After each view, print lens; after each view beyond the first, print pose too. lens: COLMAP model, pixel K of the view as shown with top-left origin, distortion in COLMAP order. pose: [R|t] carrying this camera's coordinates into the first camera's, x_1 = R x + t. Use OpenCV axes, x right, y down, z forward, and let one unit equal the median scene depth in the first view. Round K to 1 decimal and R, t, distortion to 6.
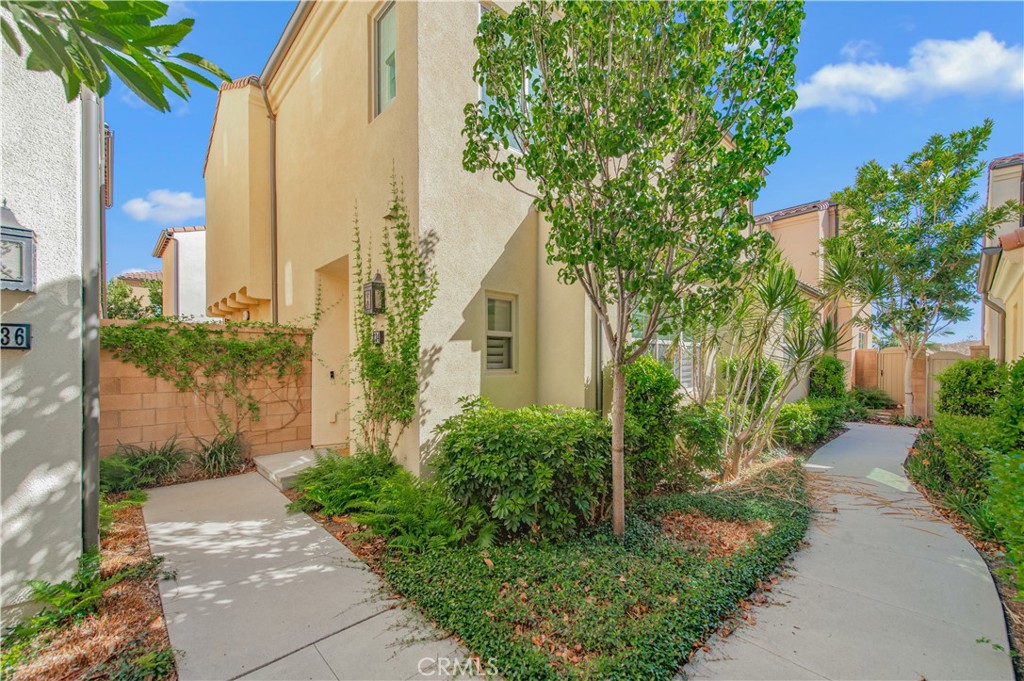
lens RADIAL K [[403.2, 0, 511.6], [0, 403.2, 363.6], [0, 0, 1]] dist [0.018895, -0.003911]
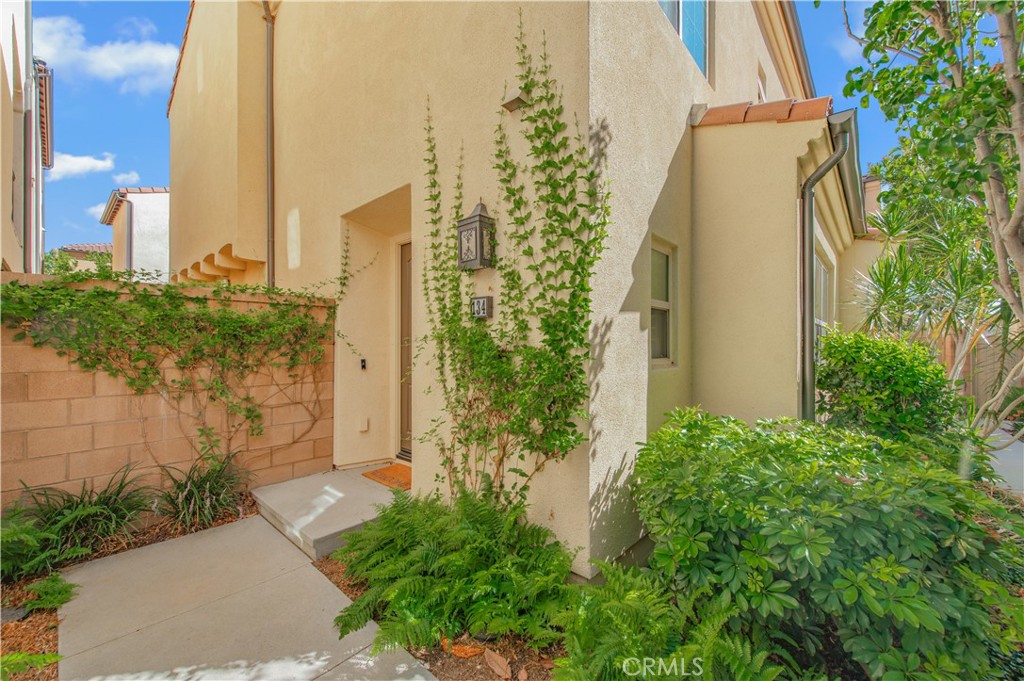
lens RADIAL K [[403.2, 0, 514.6], [0, 403.2, 342.4], [0, 0, 1]] dist [0.018895, -0.003911]
pose [[0.997560, 0.003472, 0.069726, -0.292843], [-0.002692, 0.999933, -0.011273, -0.004231], [-0.069760, 0.011058, 0.997502, 0.350756]]
